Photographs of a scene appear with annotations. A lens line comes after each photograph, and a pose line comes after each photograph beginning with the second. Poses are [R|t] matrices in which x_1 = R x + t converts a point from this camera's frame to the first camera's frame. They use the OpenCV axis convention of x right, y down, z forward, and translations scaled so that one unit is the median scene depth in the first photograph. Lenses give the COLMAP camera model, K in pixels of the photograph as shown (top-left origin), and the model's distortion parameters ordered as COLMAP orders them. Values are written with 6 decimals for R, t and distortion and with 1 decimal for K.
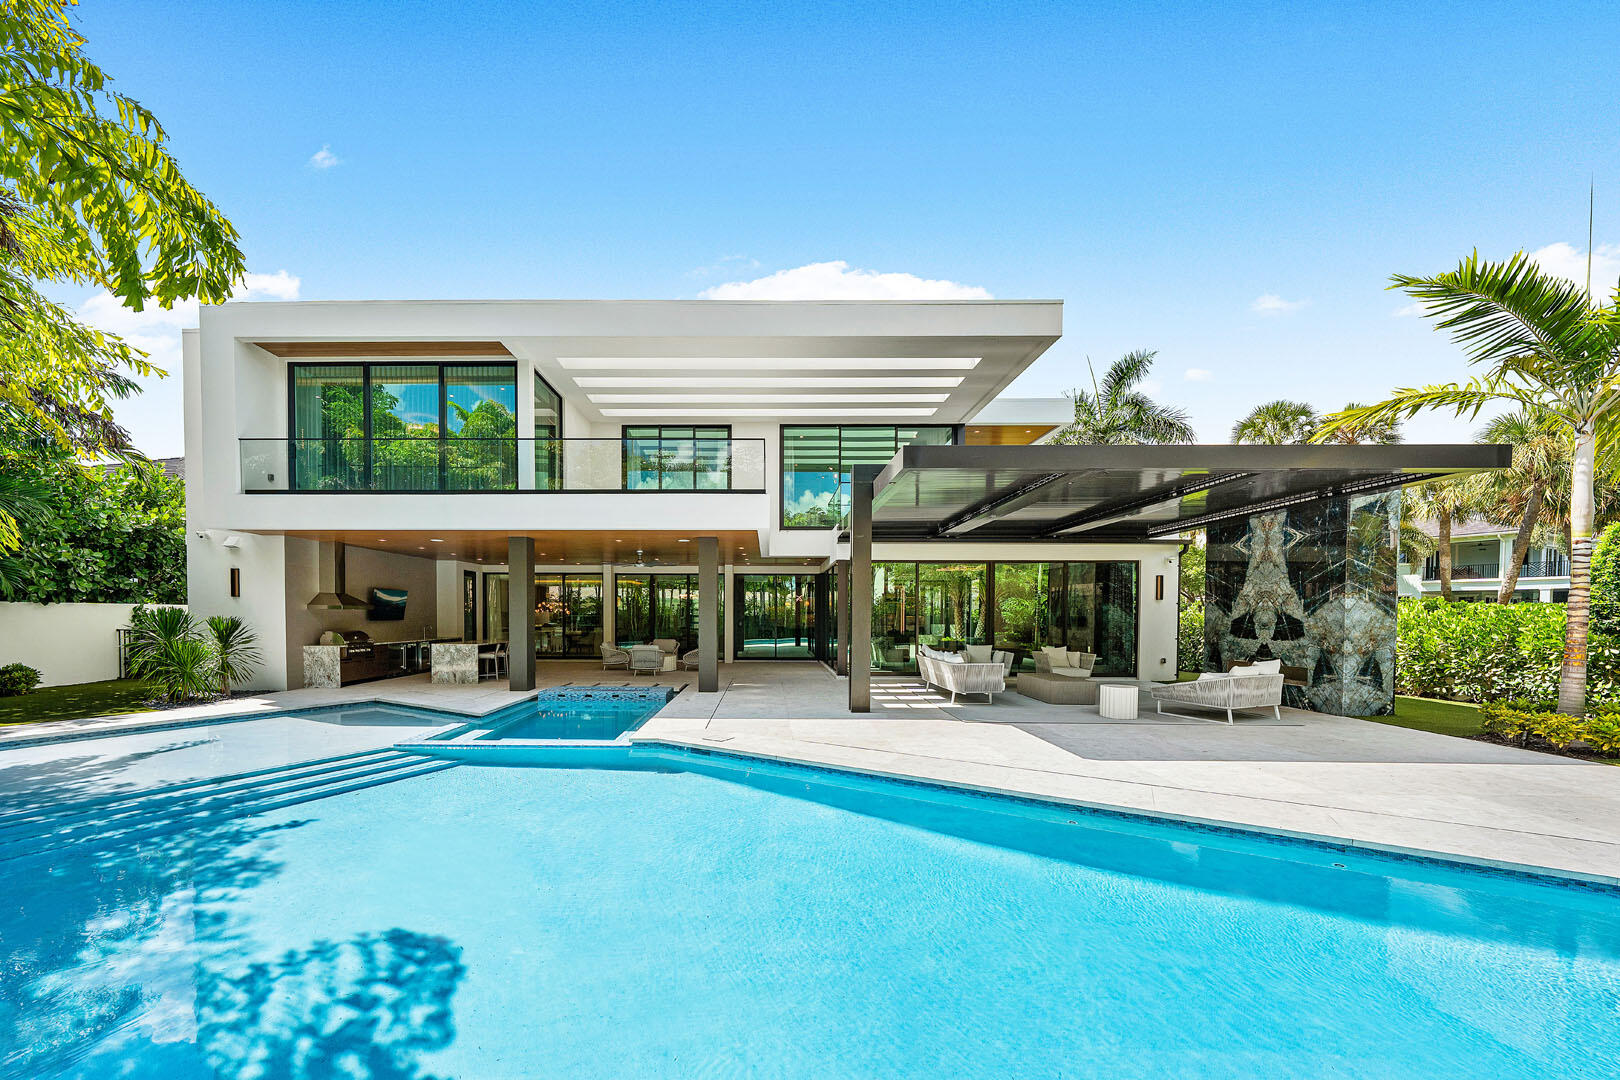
lens RADIAL K [[638.7, 0, 808.9], [0, 638.7, 601.8], [0, 0, 1]] dist [-0.000933, -0.000226]
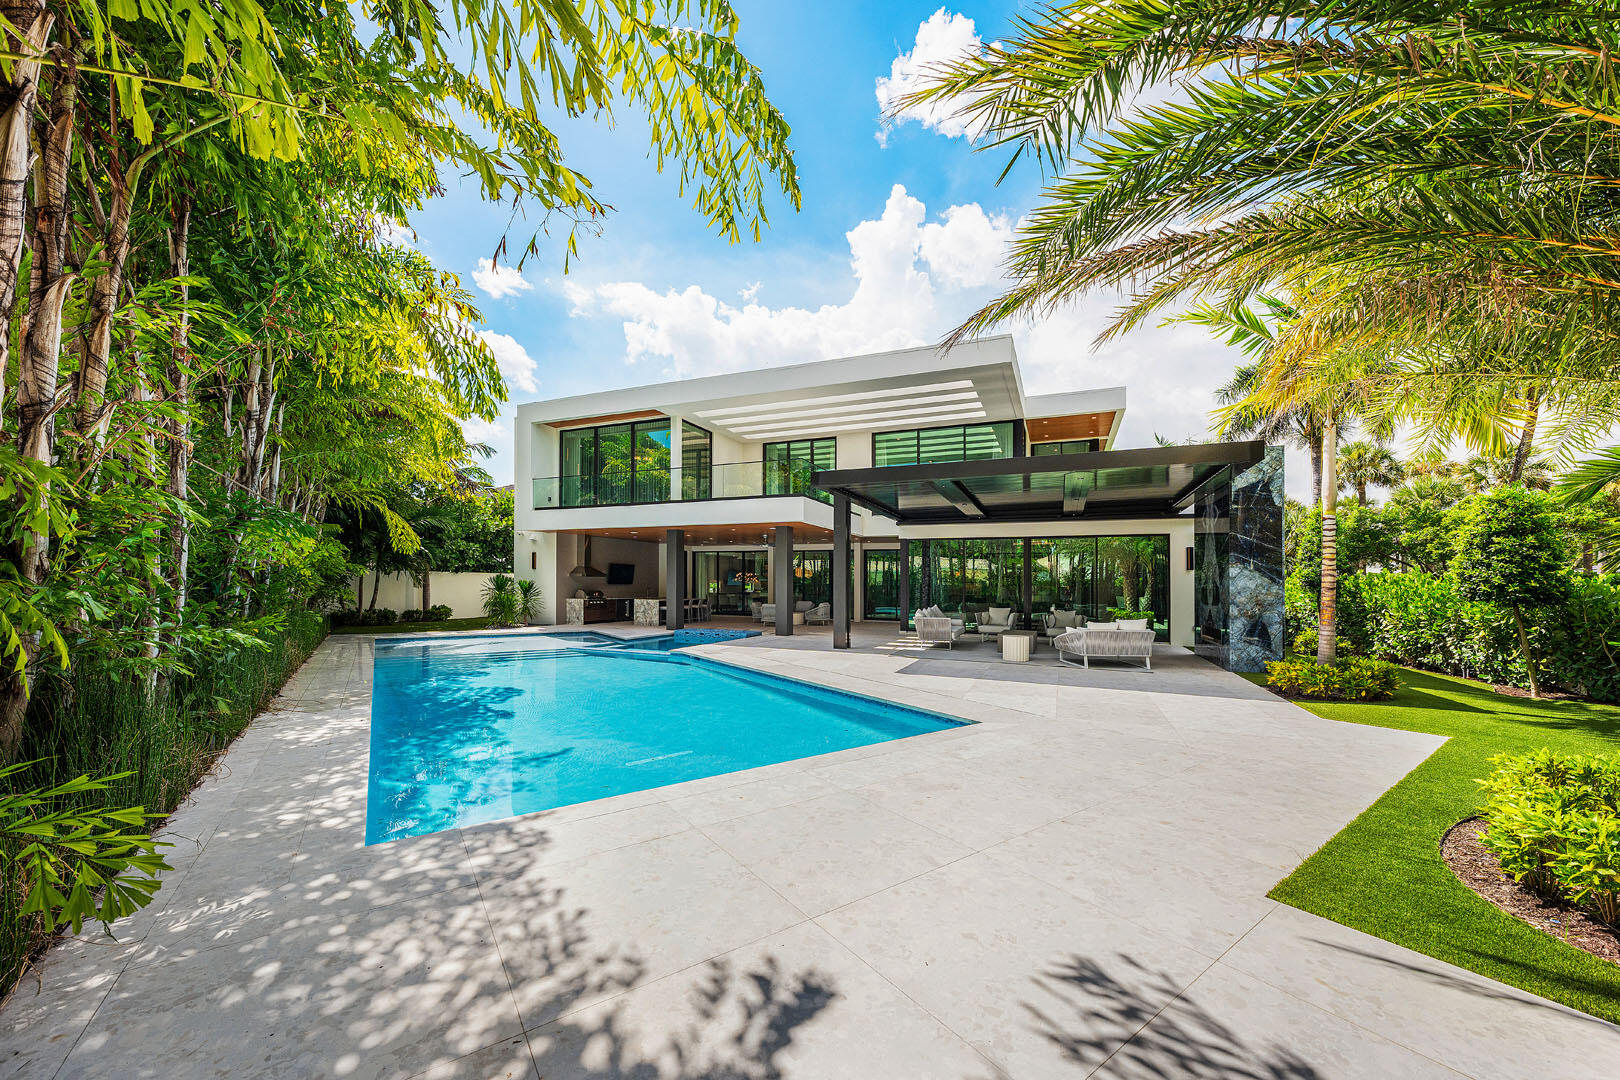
lens RADIAL K [[610.1, 0, 817.3], [0, 610.1, 551.7], [0, 0, 1]] dist [0.000685, 0.000115]
pose [[0.922126, -0.012449, -0.386690, 0.433778], [-0.002907, 0.999231, -0.039102, 0.008099], [0.386879, 0.037181, 0.921380, -0.215625]]
